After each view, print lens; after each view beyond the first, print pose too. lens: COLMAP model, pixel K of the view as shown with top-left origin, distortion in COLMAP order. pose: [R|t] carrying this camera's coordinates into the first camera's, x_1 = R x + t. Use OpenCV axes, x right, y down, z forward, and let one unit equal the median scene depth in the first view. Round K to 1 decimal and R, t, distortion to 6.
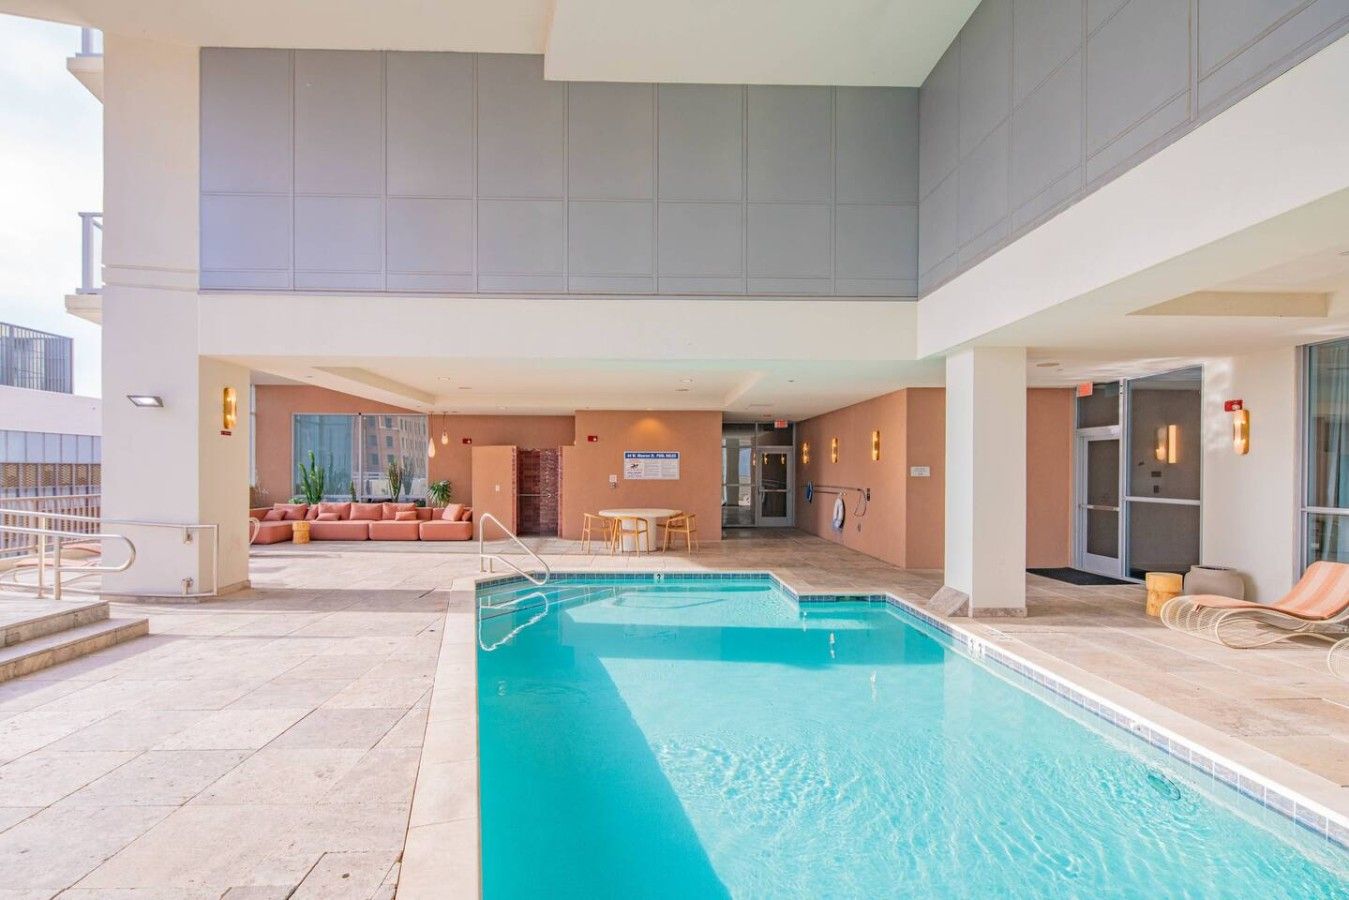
lens RADIAL K [[655.4, 0, 644.1], [0, 655.4, 468.3], [0, 0, 1]] dist [0.026237, 0.000480]
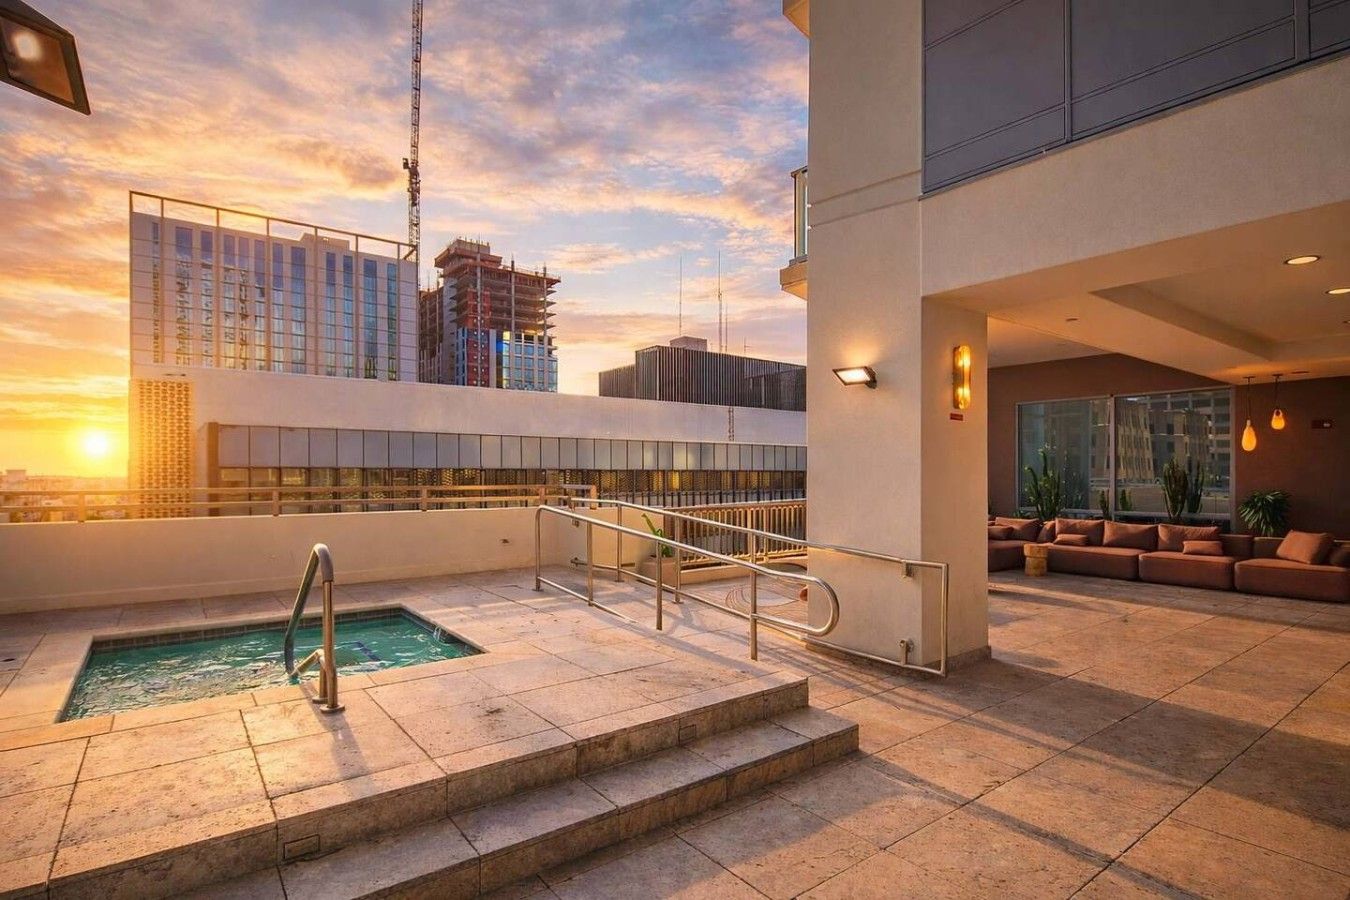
lens RADIAL K [[655.8, 0, 669.7], [0, 655.8, 458.9], [0, 0, 1]] dist [0.026237, 0.000480]
pose [[0.599631, -0.013097, -0.800169, -0.277253], [0.000488, 0.999872, -0.016001, -0.002541], [0.800276, 0.009204, 0.599561, 0.382438]]
